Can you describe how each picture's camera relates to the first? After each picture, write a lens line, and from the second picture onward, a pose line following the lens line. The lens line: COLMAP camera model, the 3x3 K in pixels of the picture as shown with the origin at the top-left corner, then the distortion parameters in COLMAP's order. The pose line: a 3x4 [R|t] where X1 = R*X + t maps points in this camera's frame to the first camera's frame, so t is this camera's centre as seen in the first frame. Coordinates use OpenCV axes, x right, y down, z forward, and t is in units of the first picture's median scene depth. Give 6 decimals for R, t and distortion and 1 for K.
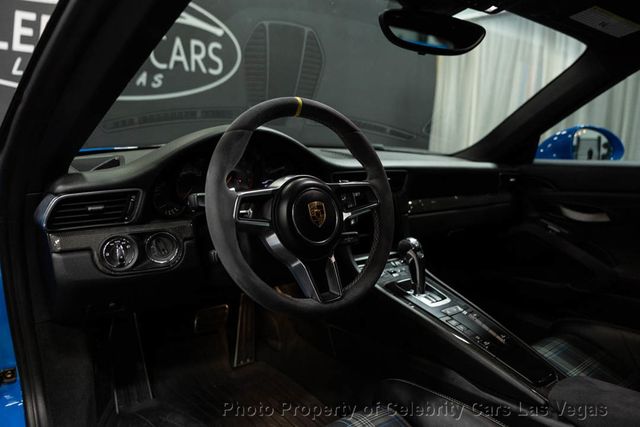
lens RADIAL K [[455.9, 0, 319.2], [0, 455.9, 235.3], [0, 0, 1]] dist [-0.001591, -0.000622]
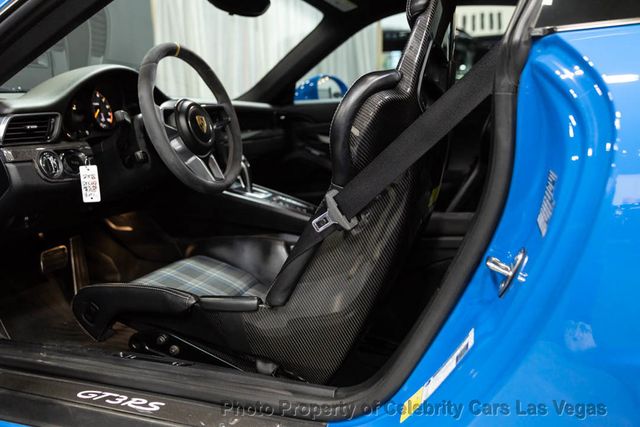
lens RADIAL K [[531.3, 0, 320.0], [0, 531.3, 213.5], [0, 0, 1]] dist [-0.014353, -0.006820]
pose [[0.838655, -0.140741, 0.526166, -0.351942], [0.154767, 0.987795, 0.017536, 0.151815], [-0.522212, 0.066727, 0.850201, -0.349456]]
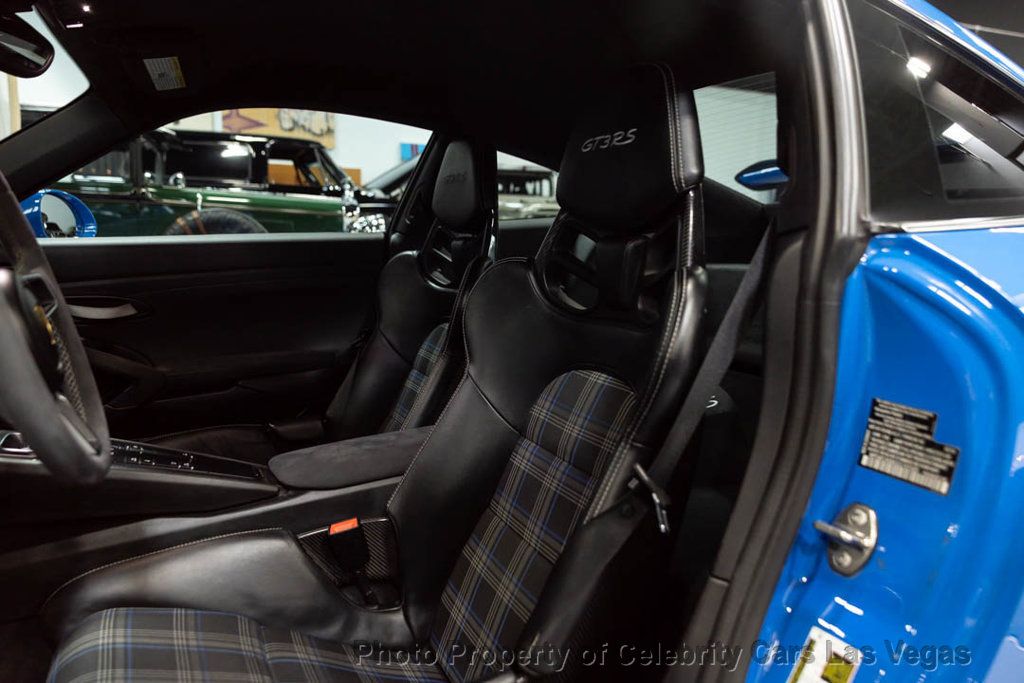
lens RADIAL K [[719.9, 0, 502.9], [0, 719.9, 340.2], [0, 0, 1]] dist [0.007173, 0.001704]
pose [[0.198355, -0.161611, 0.966715, -0.471774], [0.197178, 0.972727, 0.122158, -0.012413], [-0.960092, 0.166384, 0.224811, 0.106701]]
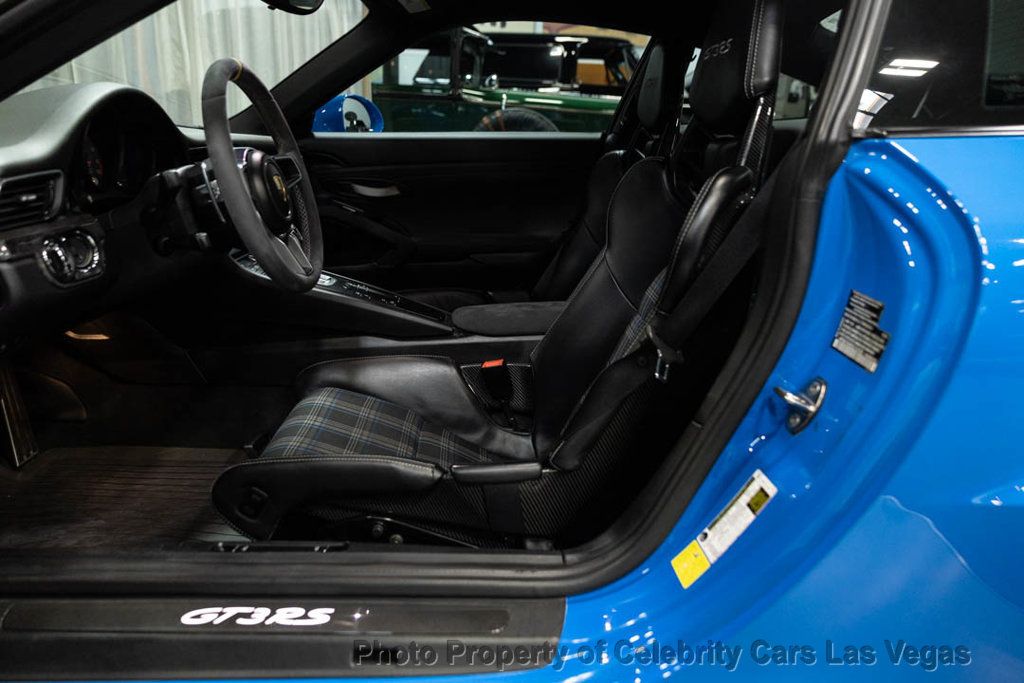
lens RADIAL K [[719.9, 0, 502.9], [0, 719.9, 340.2], [0, 0, 1]] dist [0.007173, 0.001704]
pose [[0.593790, -0.231081, 0.770723, -0.556542], [0.151305, 0.972853, 0.175113, 0.042160], [-0.790266, 0.012634, 0.612634, -0.175907]]
